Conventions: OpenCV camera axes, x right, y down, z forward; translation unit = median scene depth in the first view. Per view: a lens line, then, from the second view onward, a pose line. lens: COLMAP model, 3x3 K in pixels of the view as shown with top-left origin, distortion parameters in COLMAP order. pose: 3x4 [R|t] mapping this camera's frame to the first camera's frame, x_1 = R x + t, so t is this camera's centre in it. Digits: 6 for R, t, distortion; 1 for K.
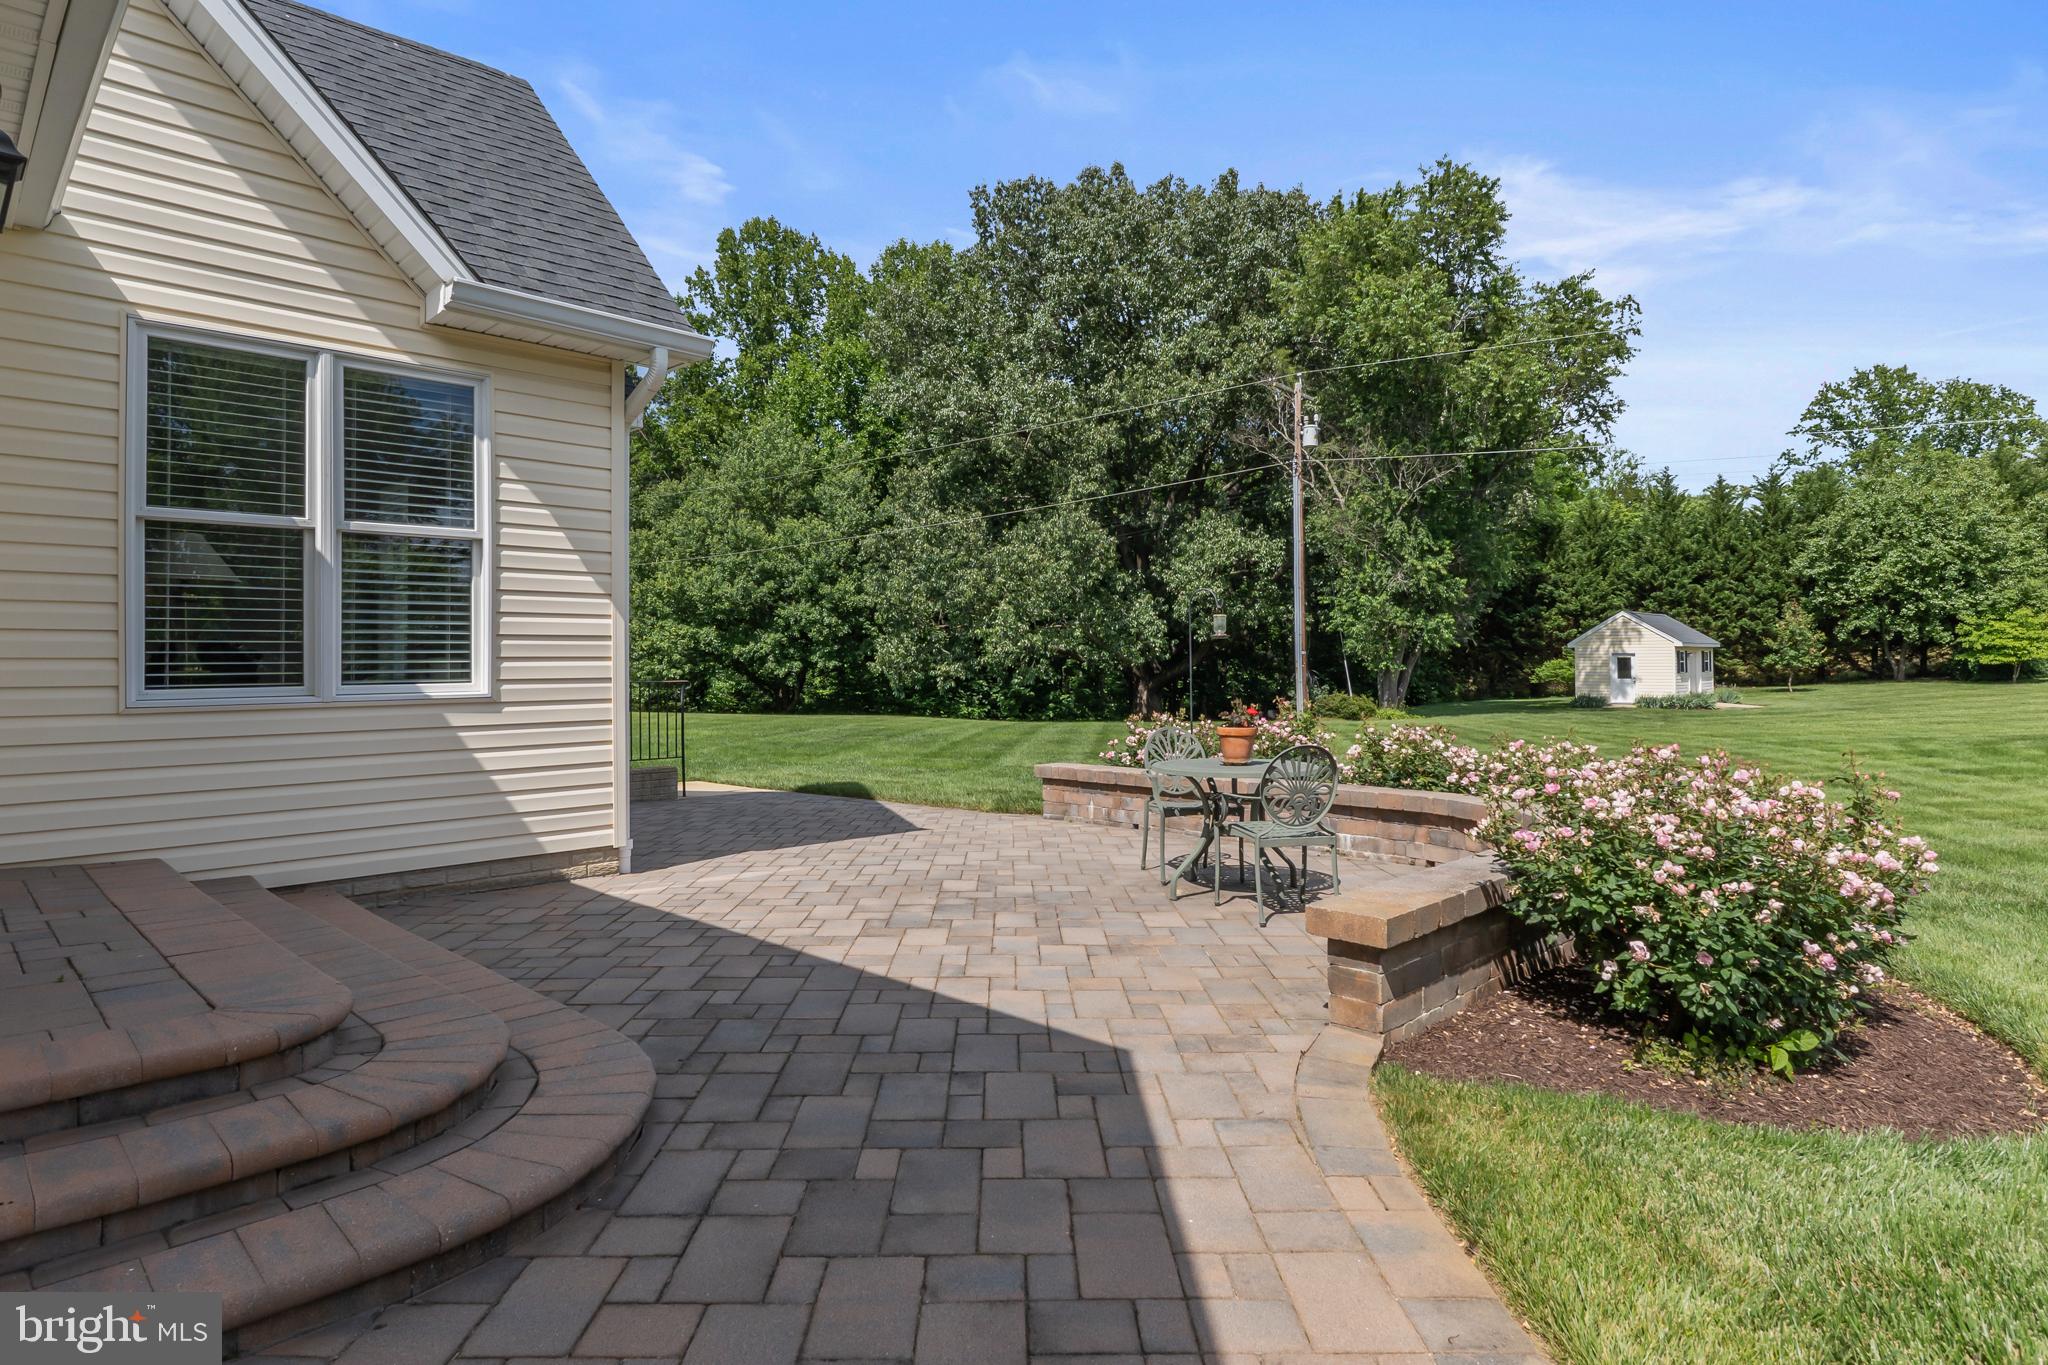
lens RADIAL K [[1087.4, 0, 1035.8], [0, 1087.4, 649.9], [0, 0, 1]] dist [-0.015181, -0.000157]
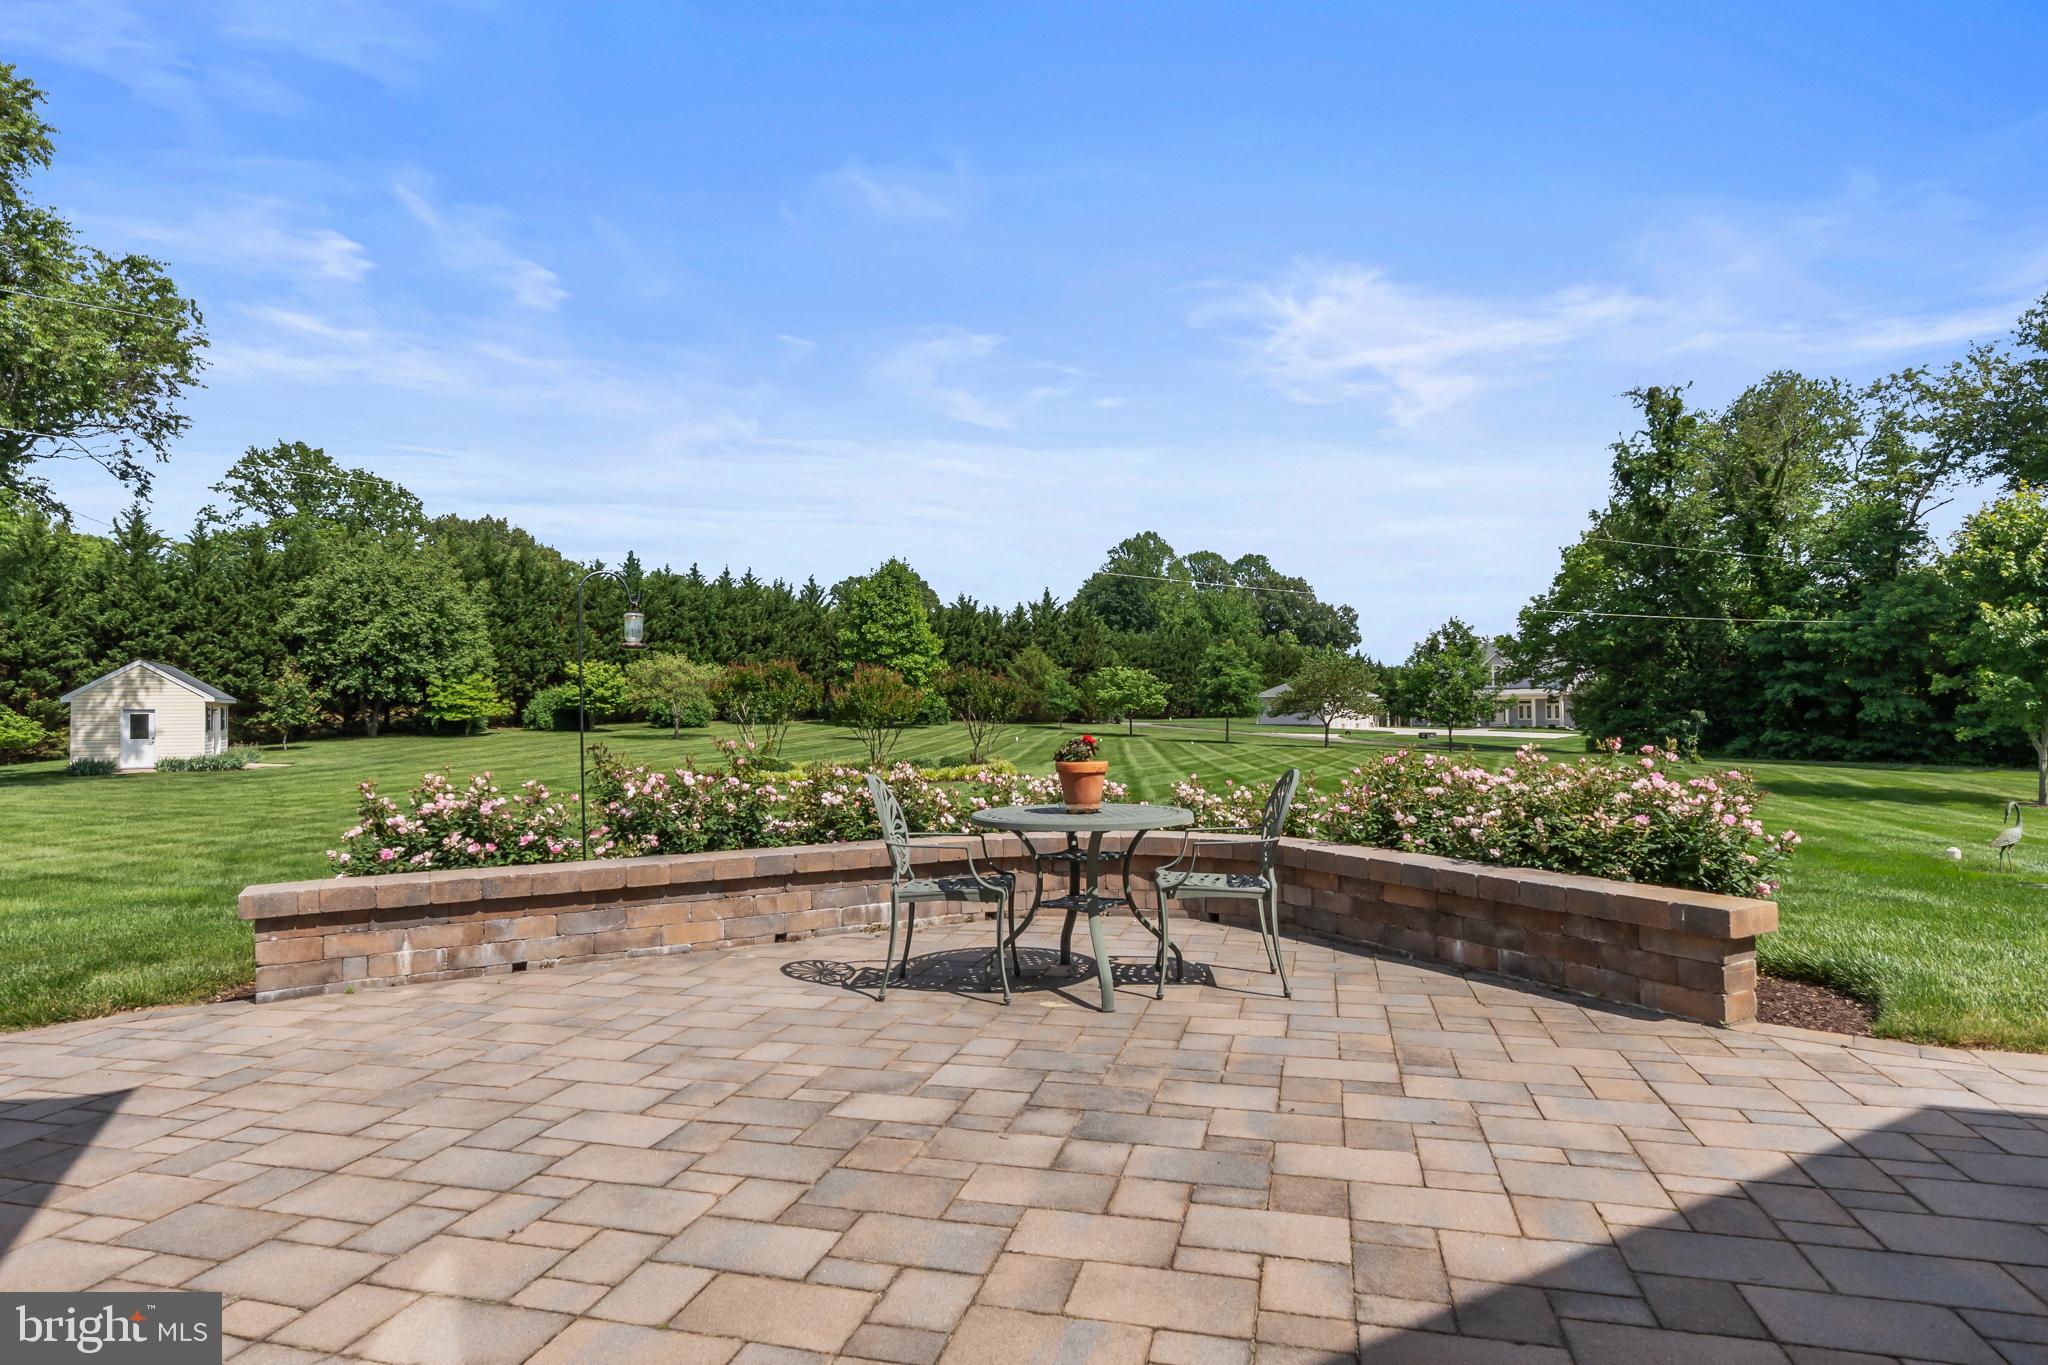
lens RADIAL K [[1087.4, 0, 988.3], [0, 1087.4, 681.3], [0, 0, 1]] dist [-0.015181, -0.000157]
pose [[0.297725, 0.030224, 0.954173, -0.056765], [-0.003267, 0.999525, -0.030641, 0.004188], [-0.954646, 0.006006, 0.297682, 0.087678]]
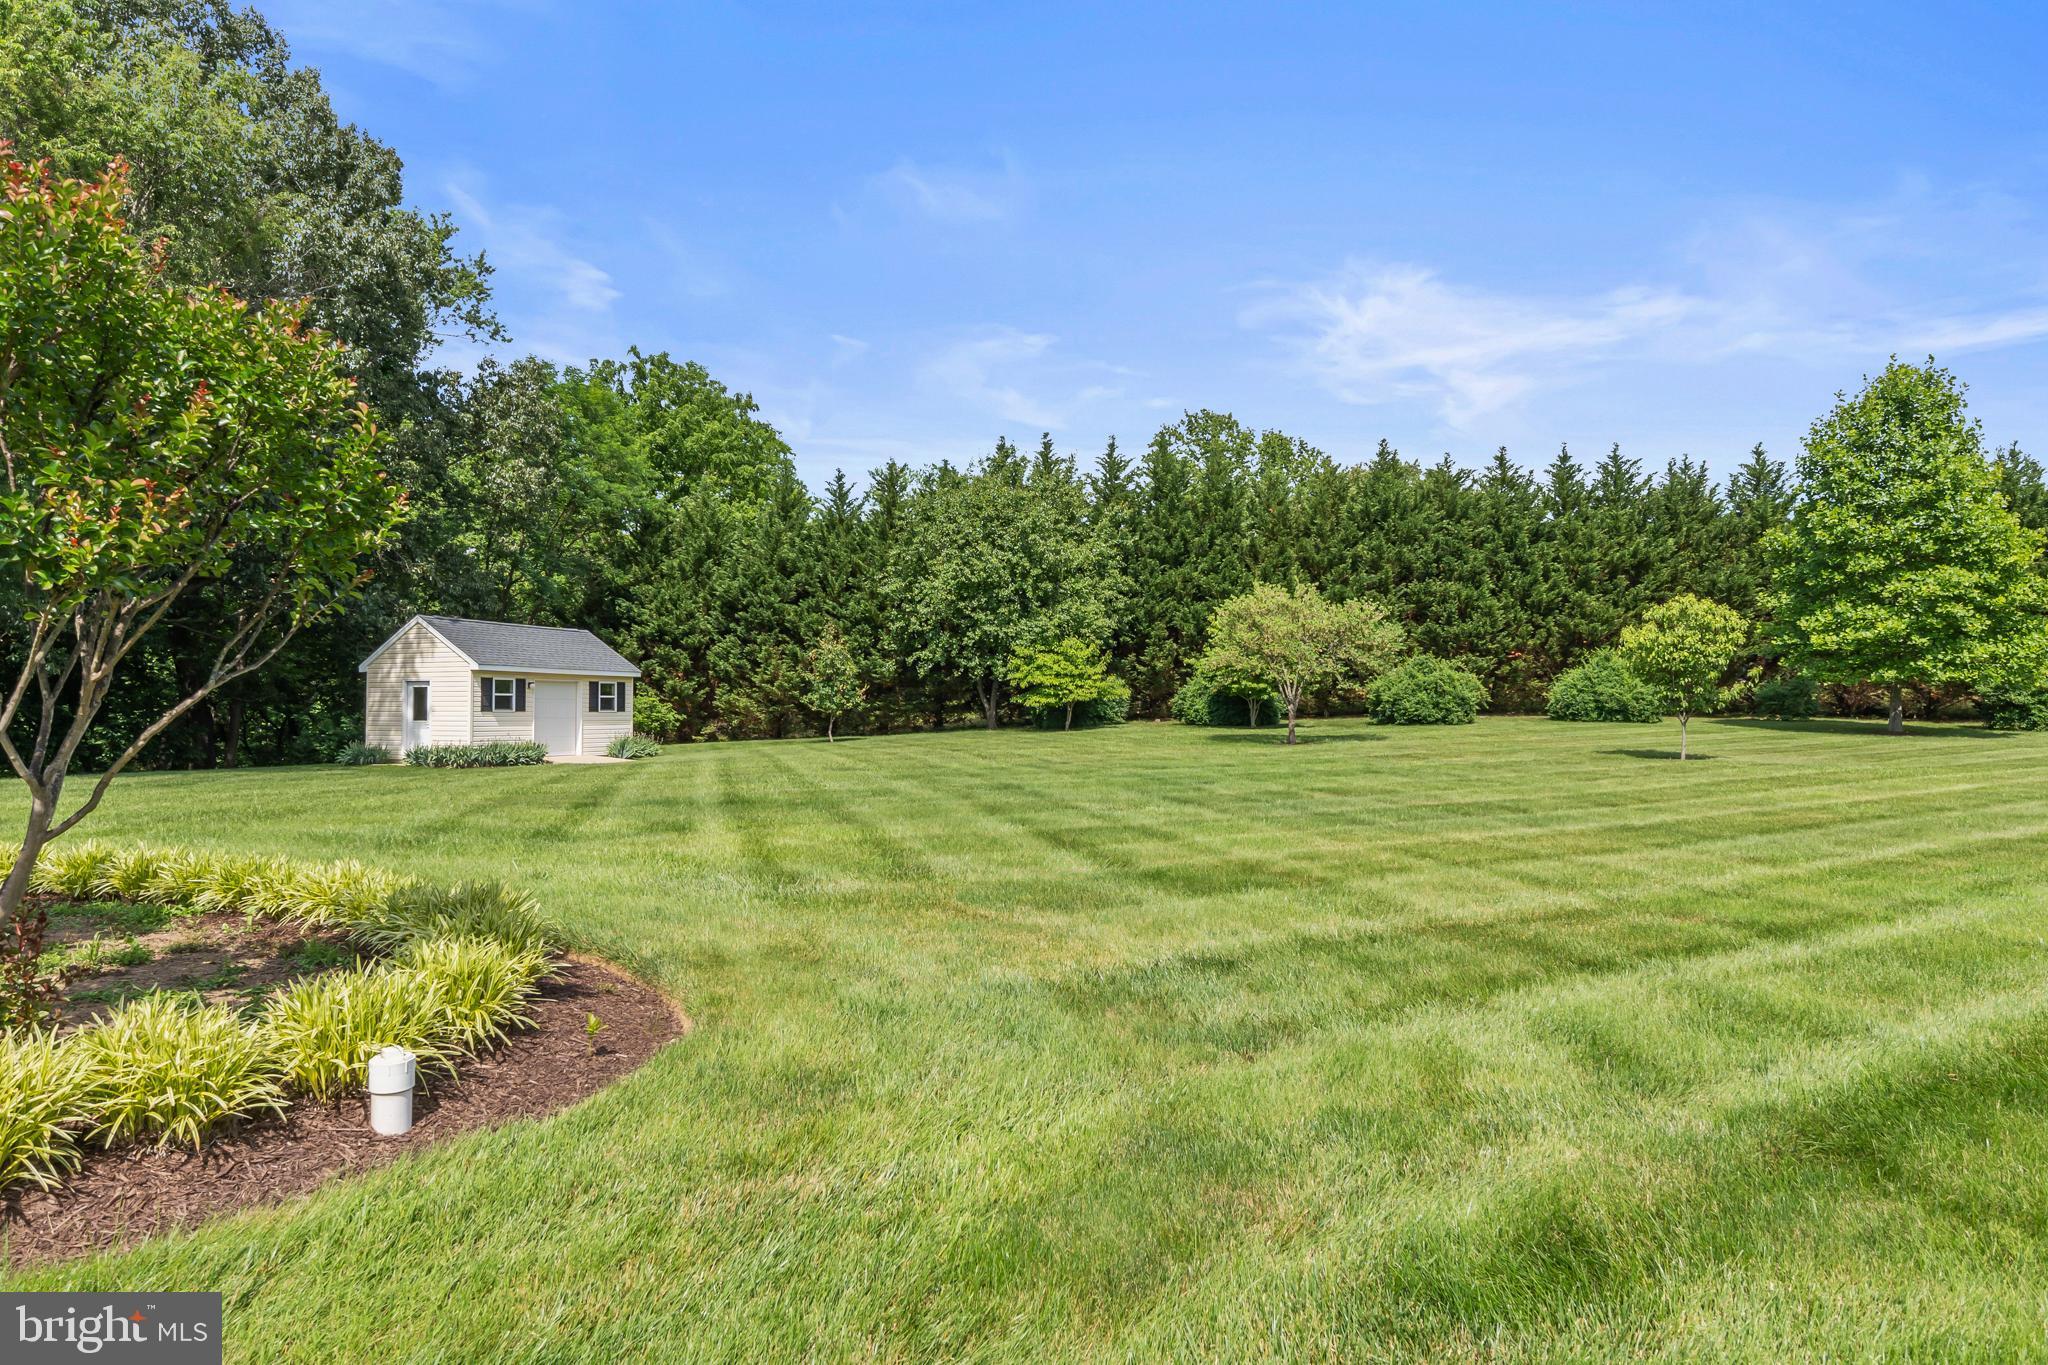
lens RADIAL K [[1192.3, 0, 1002.9], [0, 1192.3, 685.1], [0, 0, 1]] dist [-0.004973, -0.001696]
pose [[0.925306, 0.016640, 0.378855, 0.489658], [-0.011240, 0.999801, -0.016461, 0.010923], [-0.379054, 0.010973, 0.925310, 0.173641]]
